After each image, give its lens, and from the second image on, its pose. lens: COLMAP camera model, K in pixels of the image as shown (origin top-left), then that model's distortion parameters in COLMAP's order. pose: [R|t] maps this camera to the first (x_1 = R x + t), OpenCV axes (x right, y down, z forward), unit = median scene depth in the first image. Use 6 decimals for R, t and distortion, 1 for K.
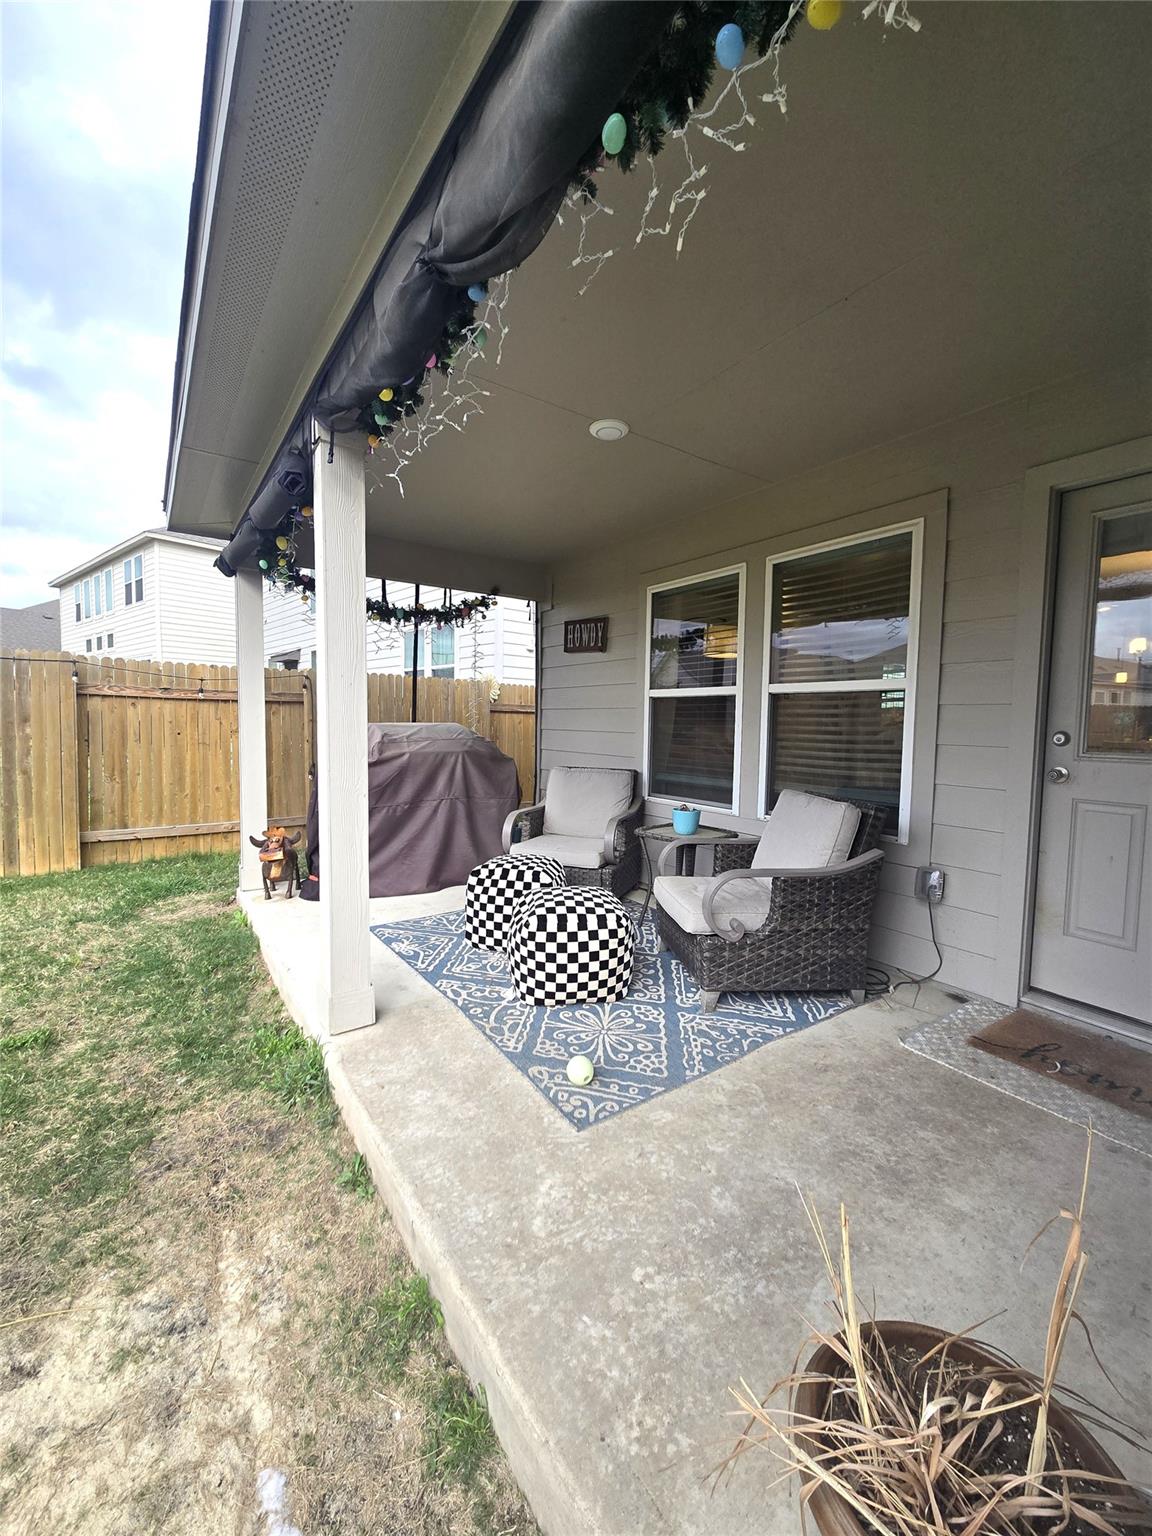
lens RADIAL K [[624.0, 0, 580.5], [0, 624.0, 764.3], [0, 0, 1]] dist [-0.000686, -0.000162]
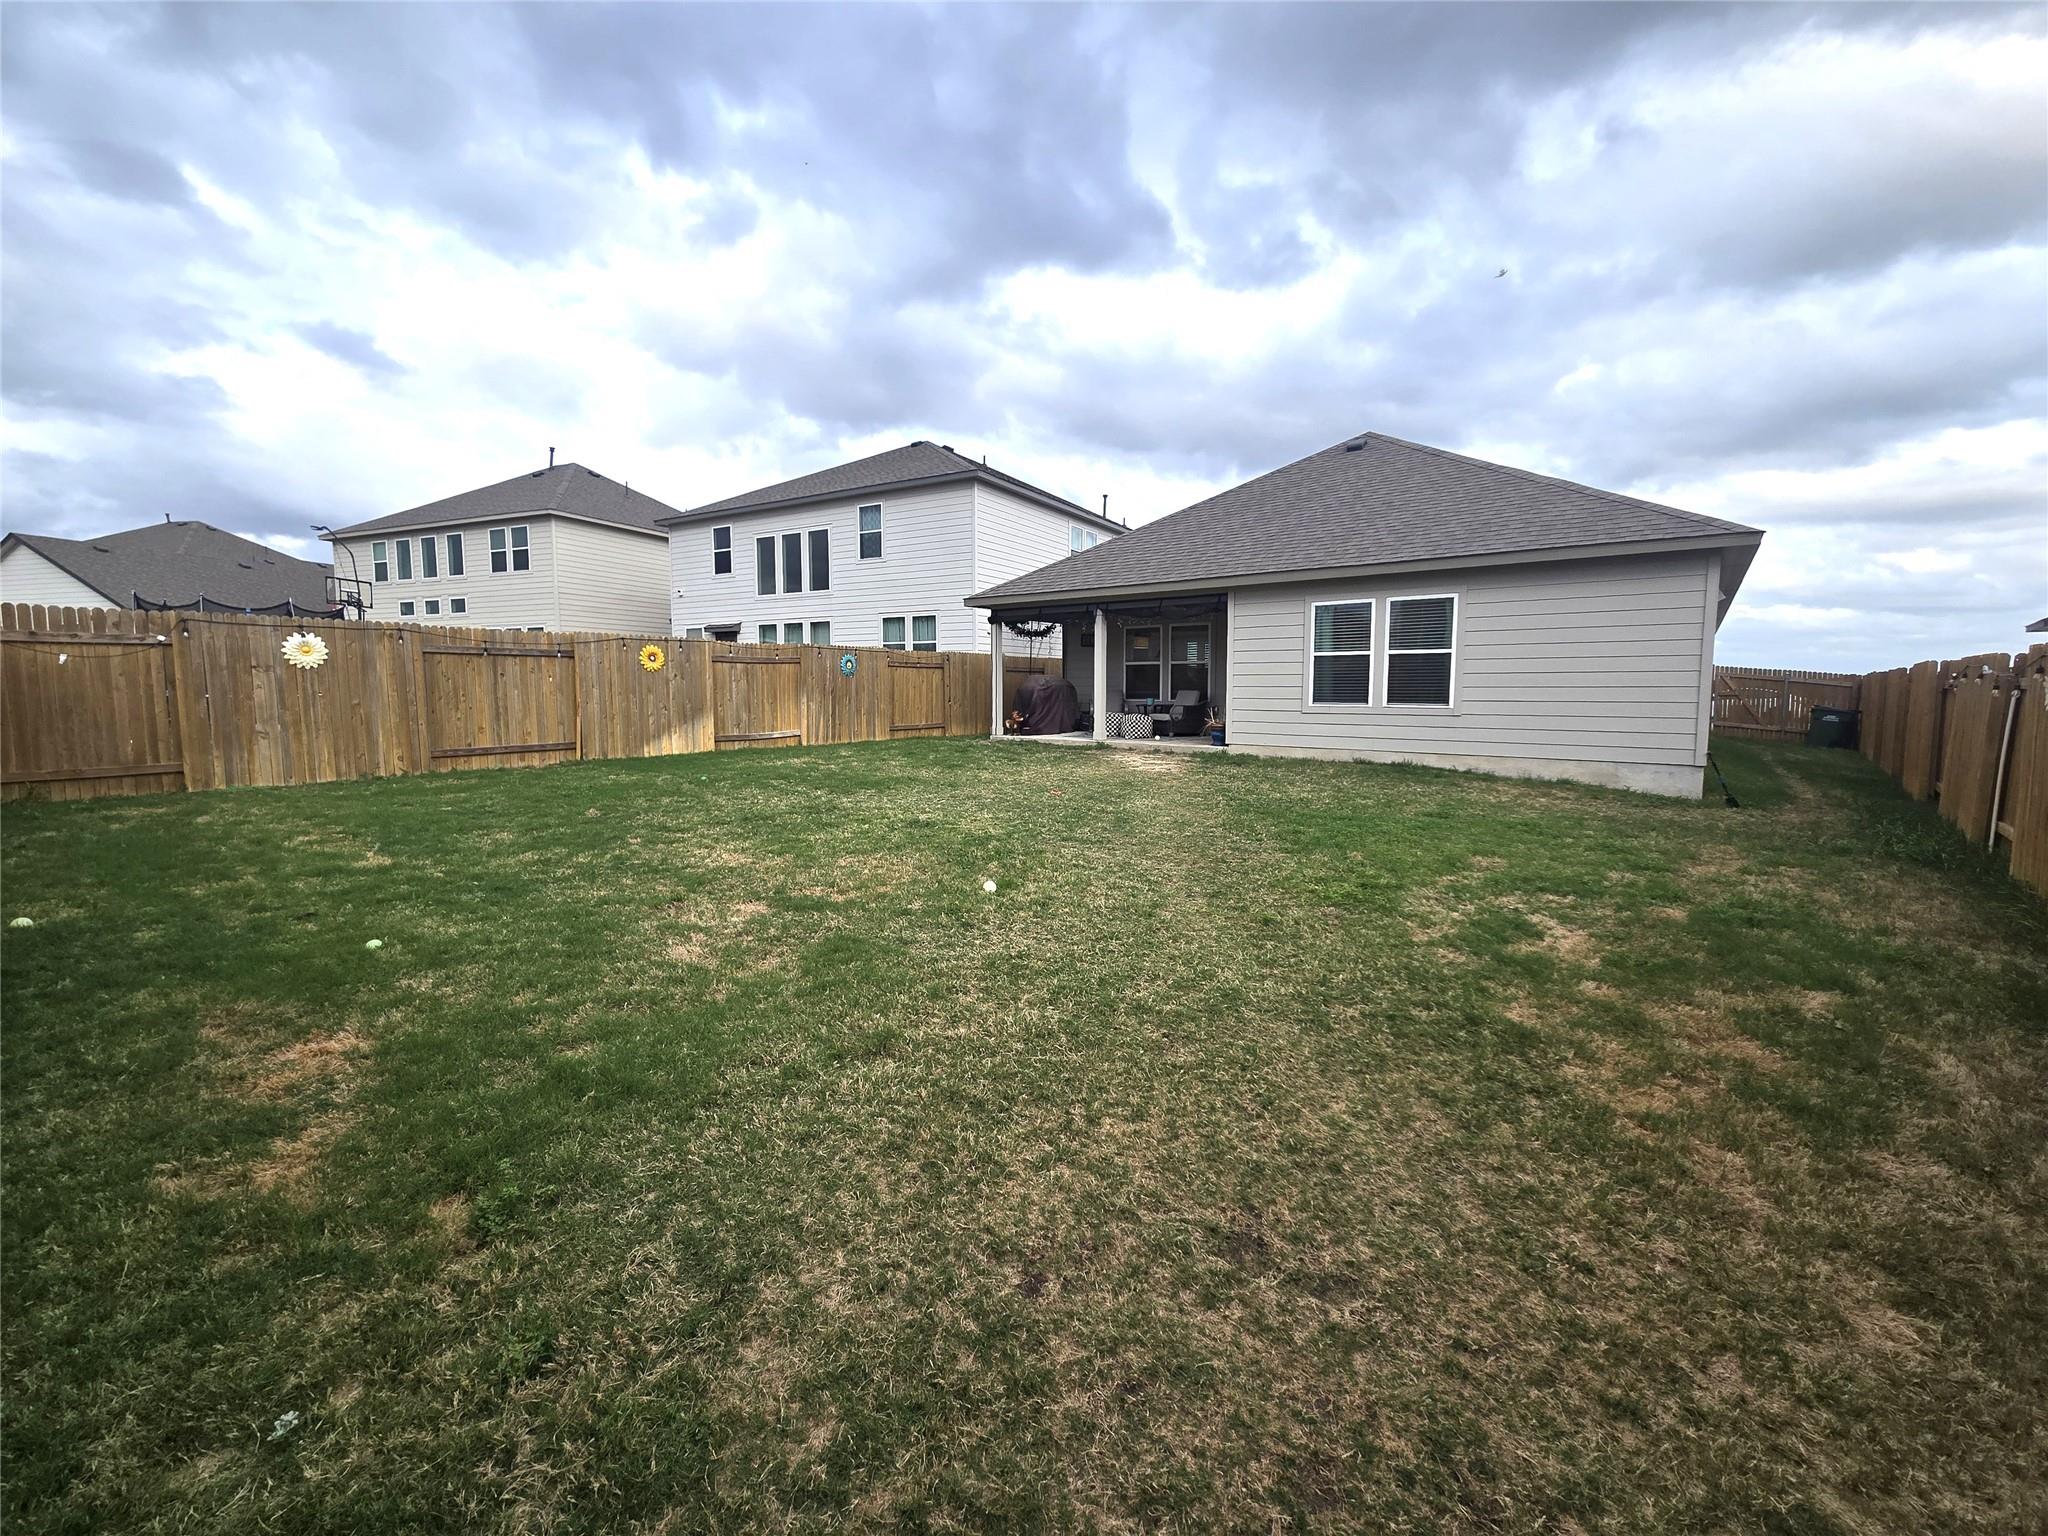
lens RADIAL K [[832.9, 0, 1022.6], [0, 832.9, 770.5], [0, 0, 1]] dist [0.000753, 0.000466]
pose [[0.950717, -0.050613, 0.305901, -1.280883], [0.040044, 0.998367, 0.040732, 0.169409], [-0.307463, -0.026475, 0.951192, -2.101345]]
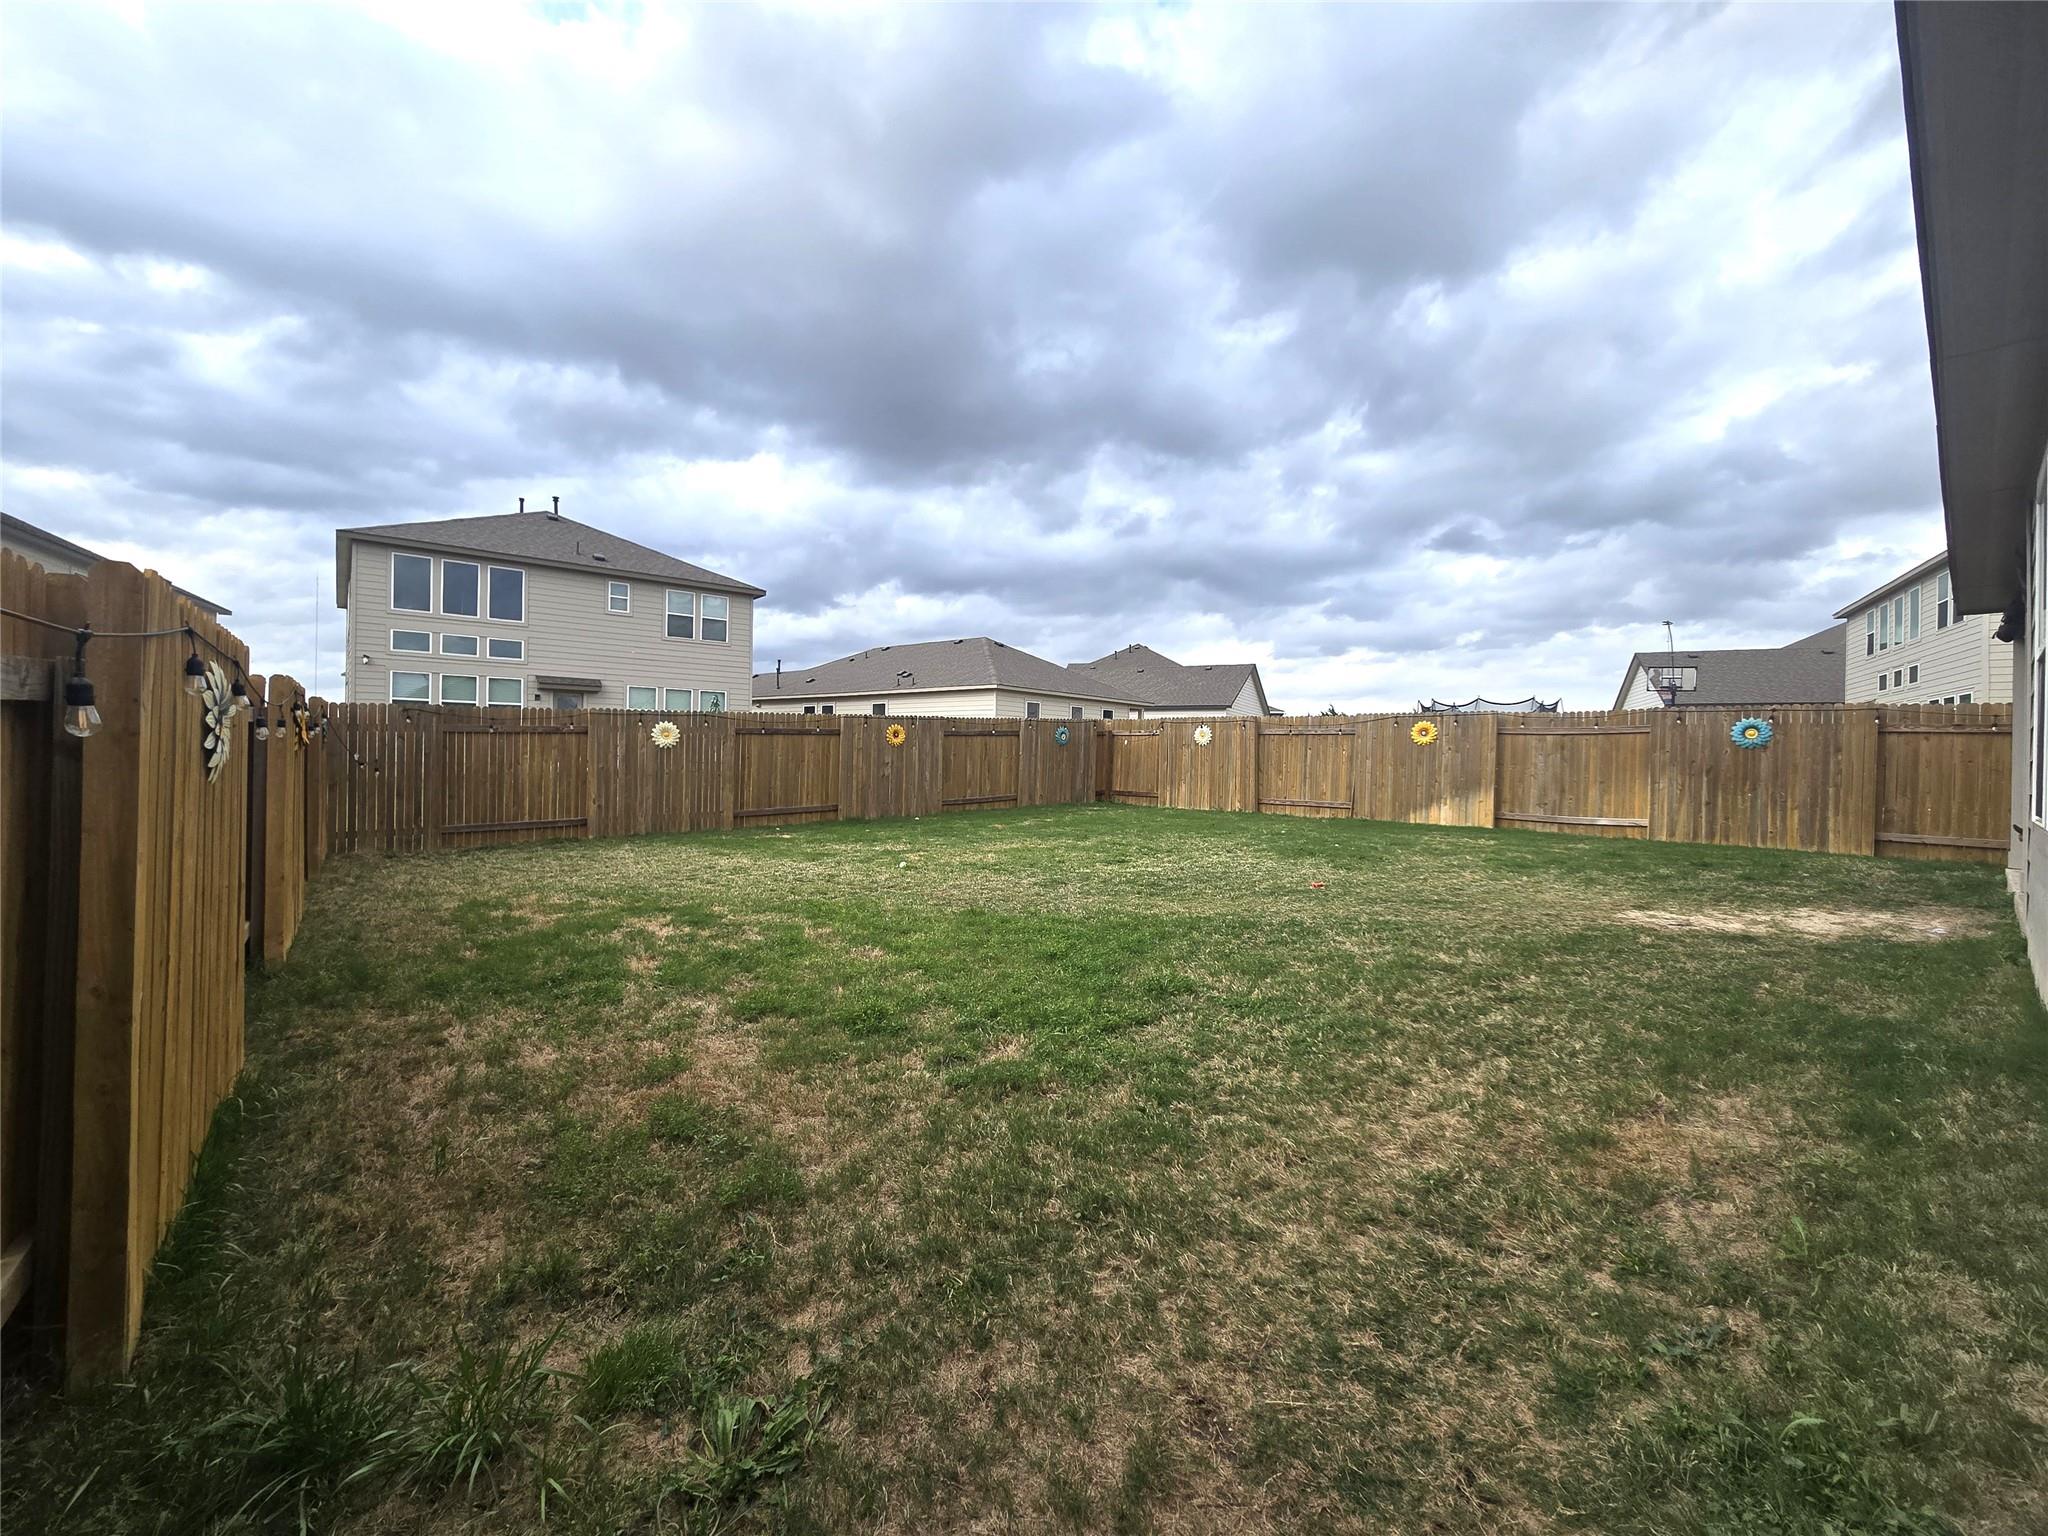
lens RADIAL K [[847.4, 0, 1005.8], [0, 847.4, 758.8], [0, 0, 1]] dist [-0.000923, 0.000543]
pose [[0.108982, -0.012732, -0.993962, 0.844421], [-0.086049, 0.996044, -0.022193, 0.153806], [0.990312, 0.087948, 0.107455, -1.108002]]
